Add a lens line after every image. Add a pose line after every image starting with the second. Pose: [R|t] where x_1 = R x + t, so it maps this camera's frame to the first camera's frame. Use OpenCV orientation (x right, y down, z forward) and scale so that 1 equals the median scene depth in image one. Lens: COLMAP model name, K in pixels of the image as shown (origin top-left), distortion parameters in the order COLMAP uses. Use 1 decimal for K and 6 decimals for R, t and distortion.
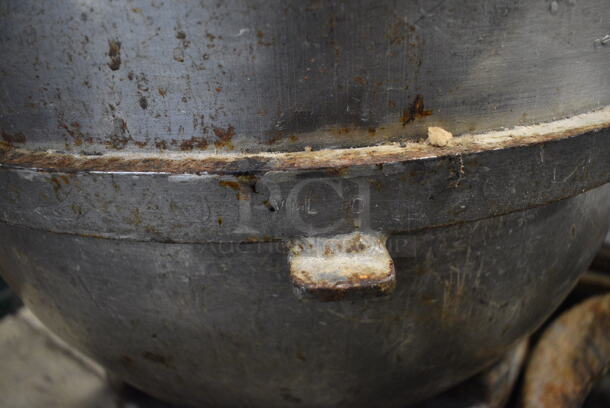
lens RADIAL K [[473.0, 0, 305.0], [0, 473.0, 204.0], [0, 0, 1]] dist [-0.097831, 0.007636]
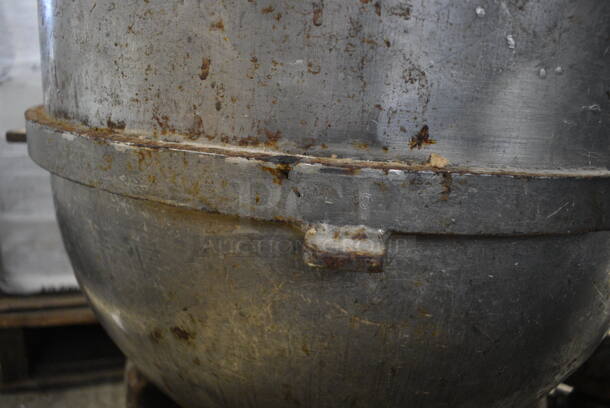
lens RADIAL K [[481.1, 0, 305.0], [0, 481.1, 204.0], [0, 0, 1]] dist [-0.082898, 0.000841]
pose [[0.980733, 0.144022, -0.131984, 0.120748], [-0.168454, 0.965606, -0.198059, 0.283221], [0.098920, 0.216477, 0.971263, -0.255101]]
